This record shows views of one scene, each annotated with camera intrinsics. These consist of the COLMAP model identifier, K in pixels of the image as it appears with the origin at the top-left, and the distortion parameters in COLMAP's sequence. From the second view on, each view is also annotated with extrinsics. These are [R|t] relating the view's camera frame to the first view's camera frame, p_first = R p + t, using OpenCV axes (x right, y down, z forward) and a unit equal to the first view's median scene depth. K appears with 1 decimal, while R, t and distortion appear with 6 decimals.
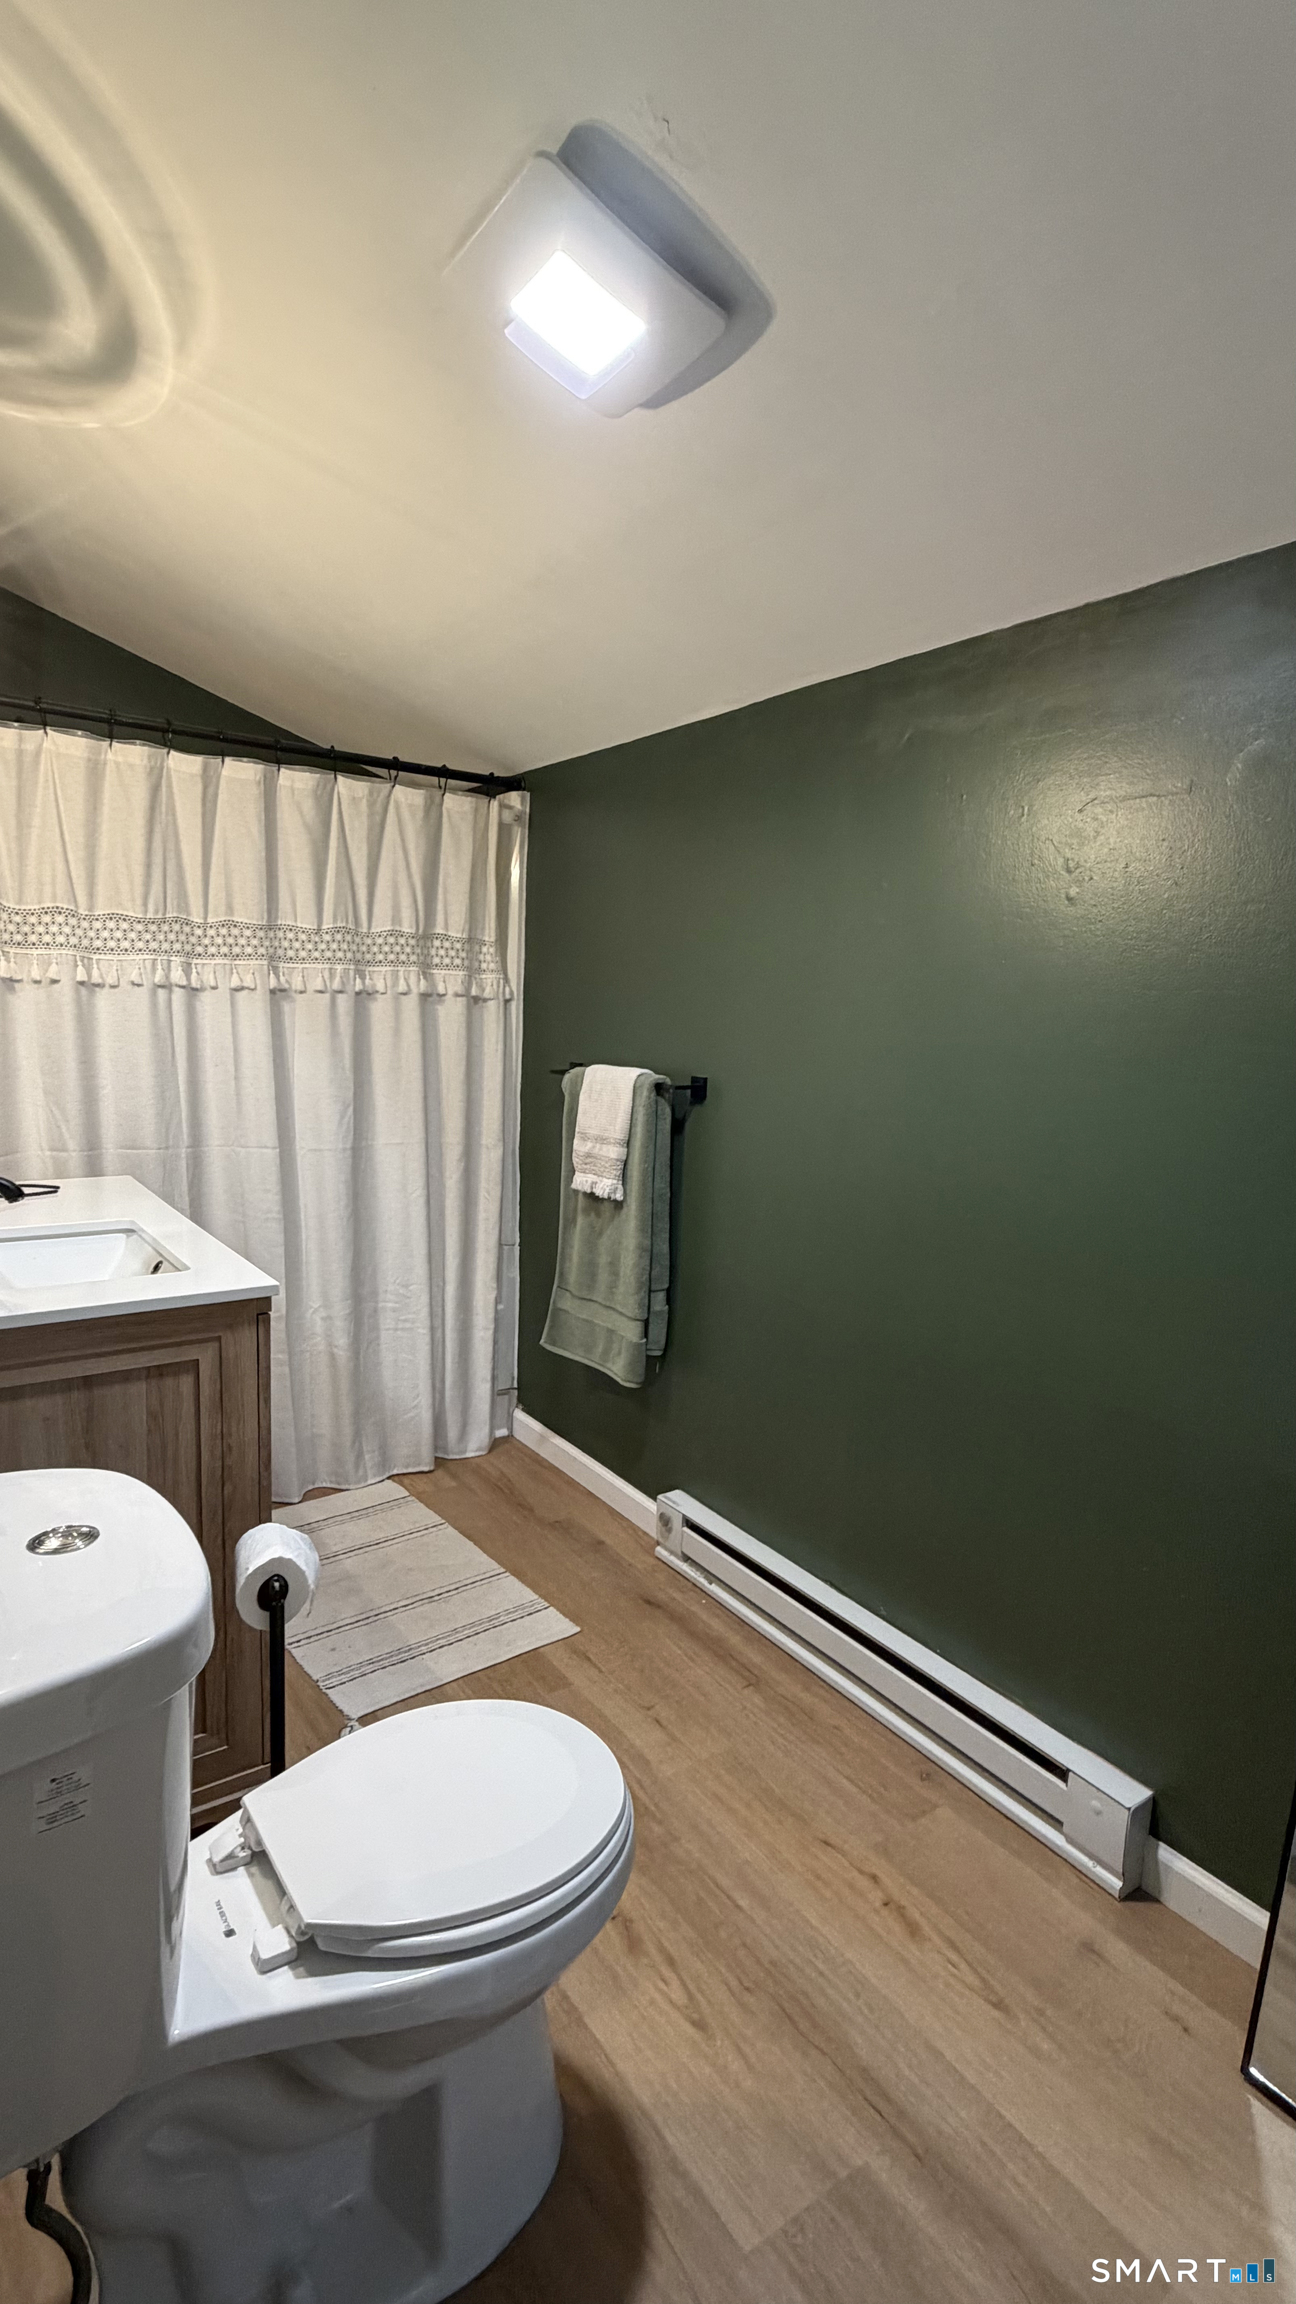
lens RADIAL K [[1115.6, 0, 650.8], [0, 1115.6, 1152.2], [0, 0, 1]] dist [-0.002616, 0.000286]
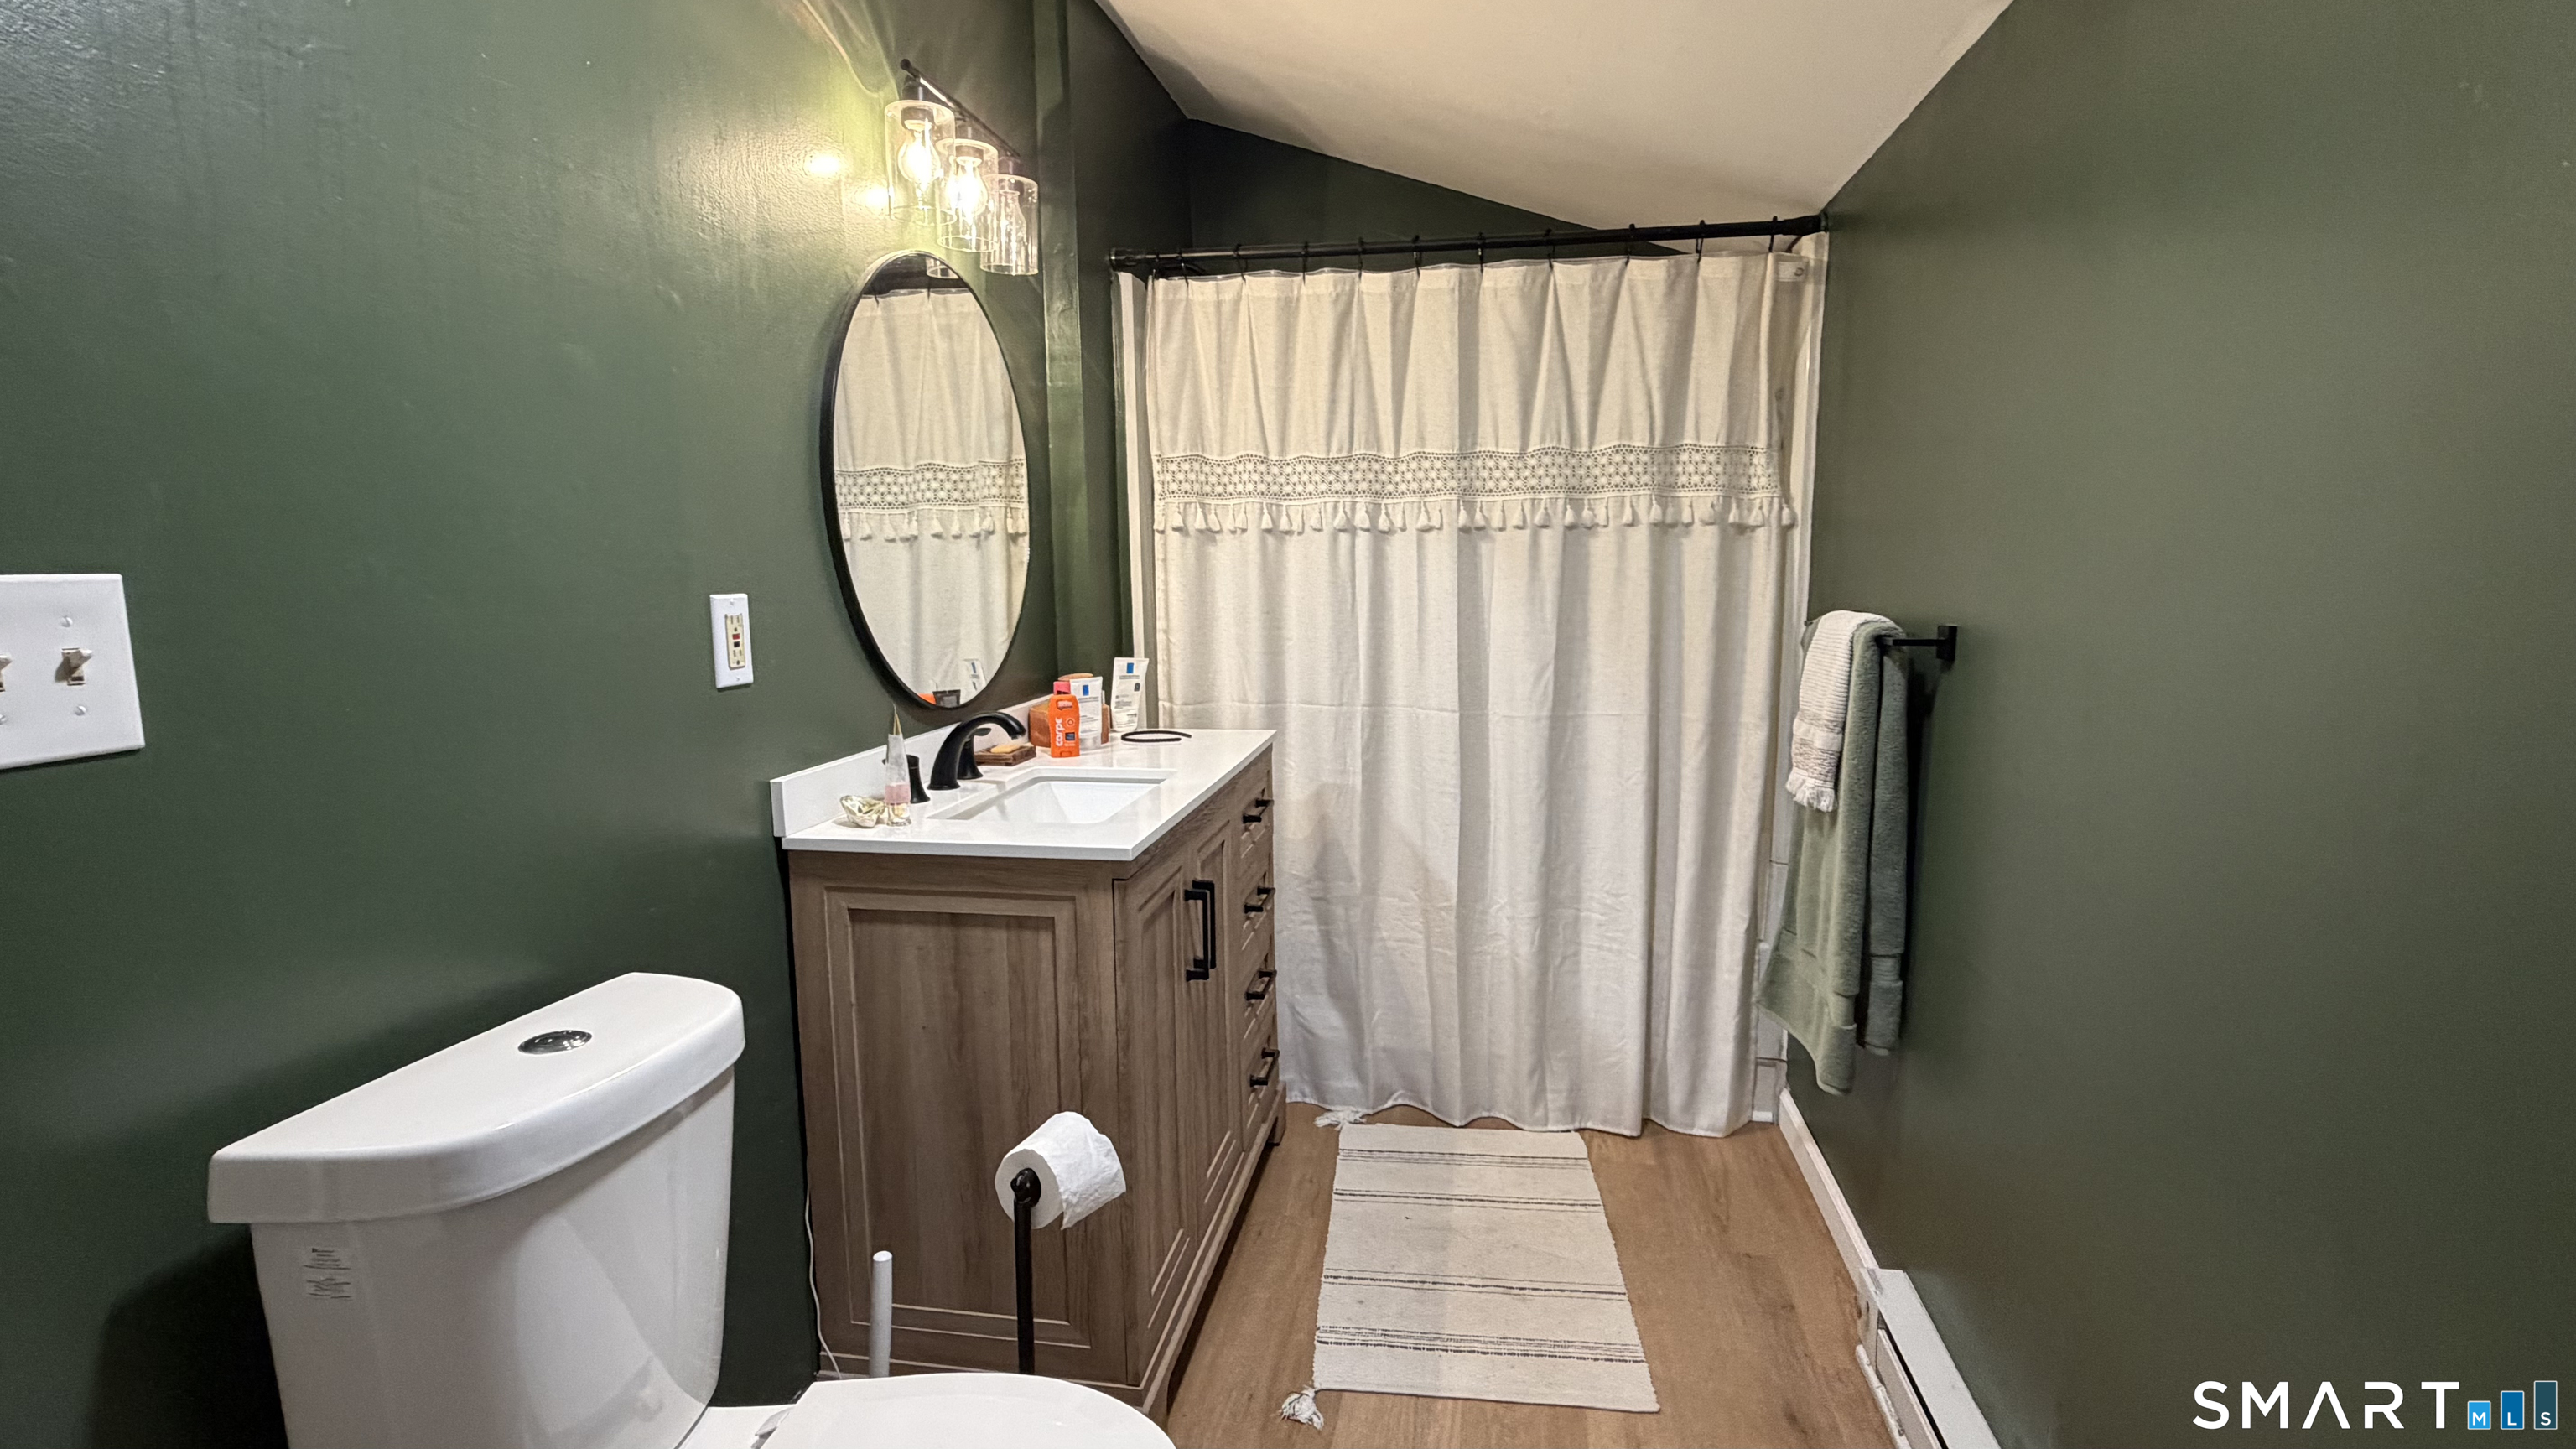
lens RADIAL K [[1247.3, 0, 1289.8], [0, 1247.3, 732.7], [0, 0, 1]] dist [-0.002616, 0.000286]
pose [[0.705173, 0.057178, -0.706726, 0.267250], [-0.059669, 0.997993, 0.021205, -0.000375], [0.706520, 0.027216, 0.707169, 0.236902]]
